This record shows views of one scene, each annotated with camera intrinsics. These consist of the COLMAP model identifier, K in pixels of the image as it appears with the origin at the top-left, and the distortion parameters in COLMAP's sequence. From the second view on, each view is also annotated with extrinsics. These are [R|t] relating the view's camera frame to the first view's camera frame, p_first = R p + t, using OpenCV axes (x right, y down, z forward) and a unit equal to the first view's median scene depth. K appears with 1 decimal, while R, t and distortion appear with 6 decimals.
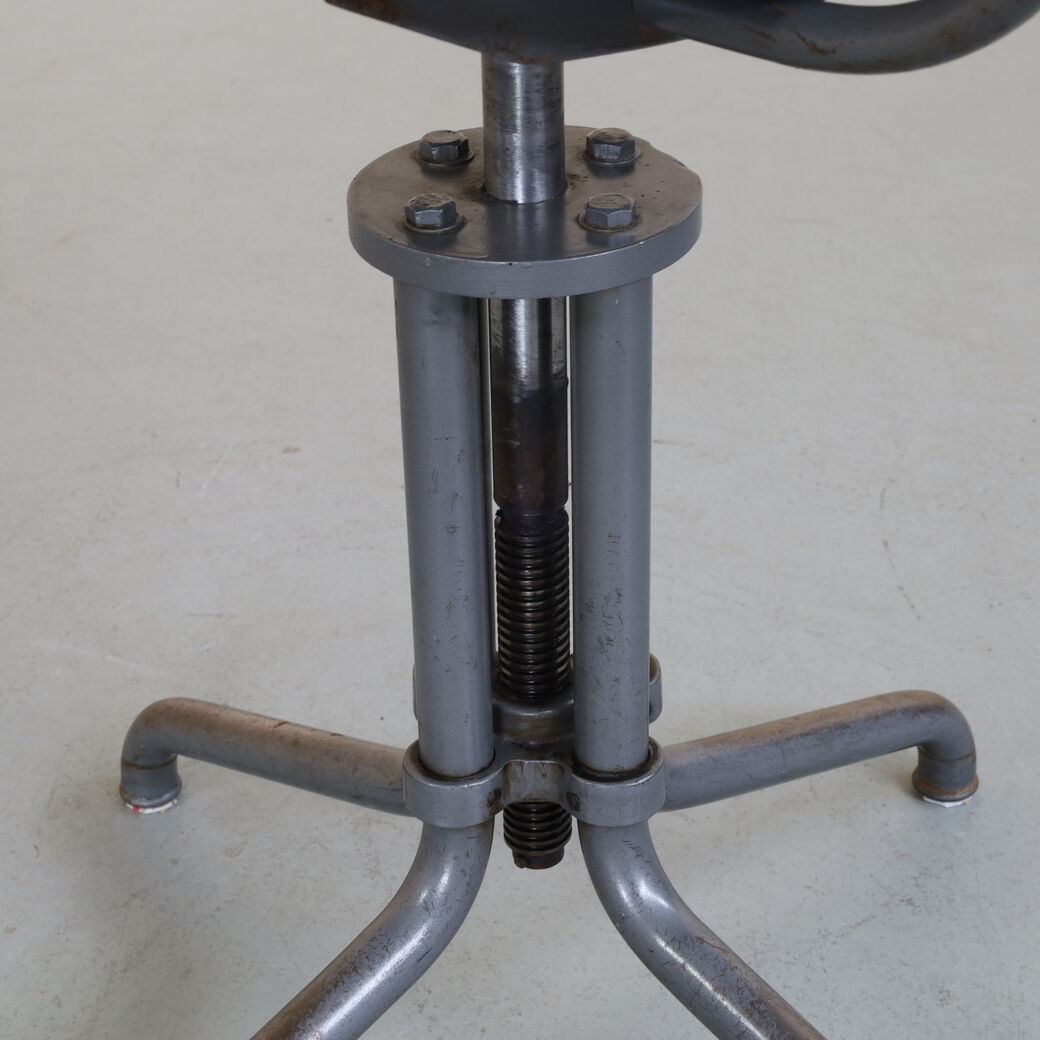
lens RADIAL K [[2354.5, 0, 520.0], [0, 2354.5, 520.0], [0, 0, 1]] dist [0.027092, 0.083097]
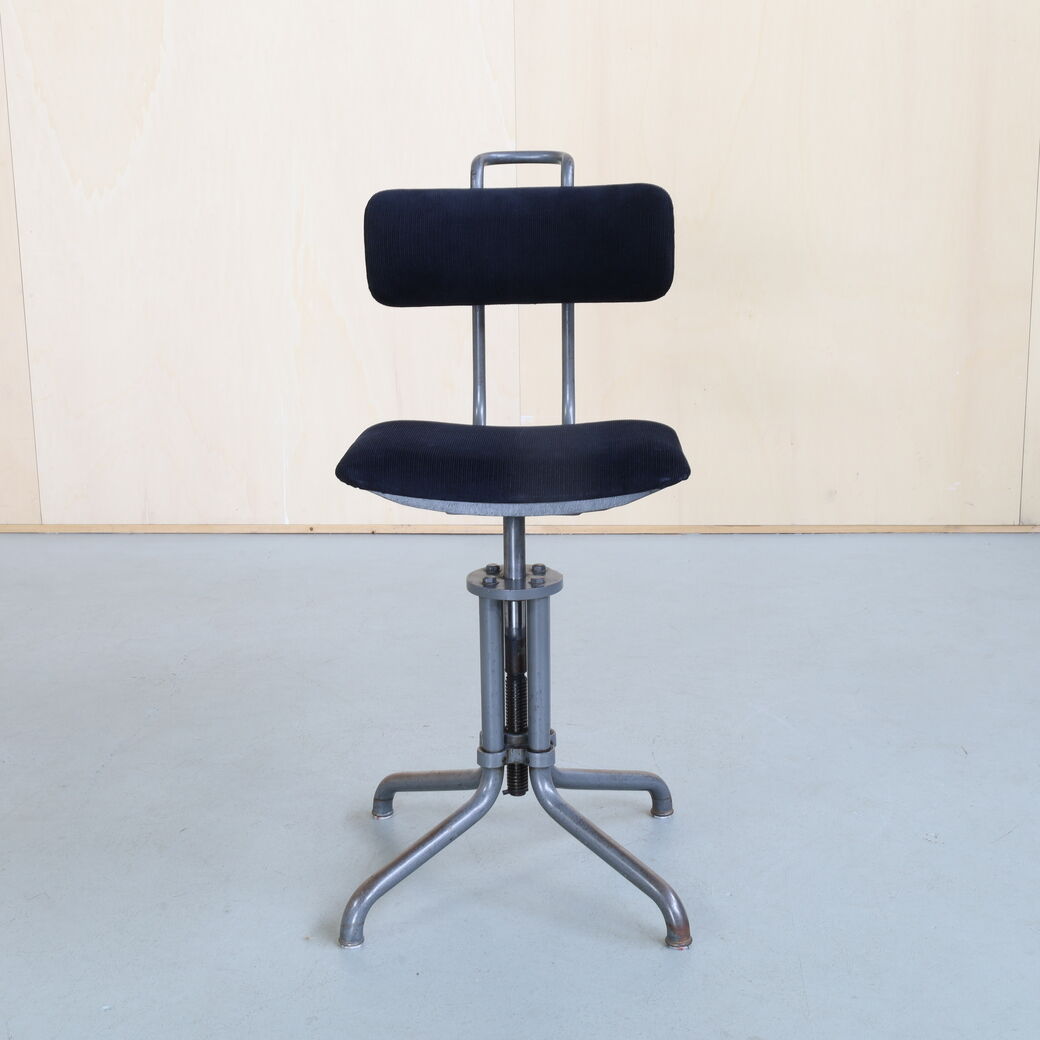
lens RADIAL K [[1433.9, 0, 520.0], [0, 1433.9, 520.0], [0, 0, 1]] dist [0.001684, 0.000311]
pose [[0.999950, 0.009442, -0.003143, 0.015456], [-0.009945, 0.959146, -0.282738, 0.387095], [0.000346, 0.282755, 0.959192, -1.109925]]
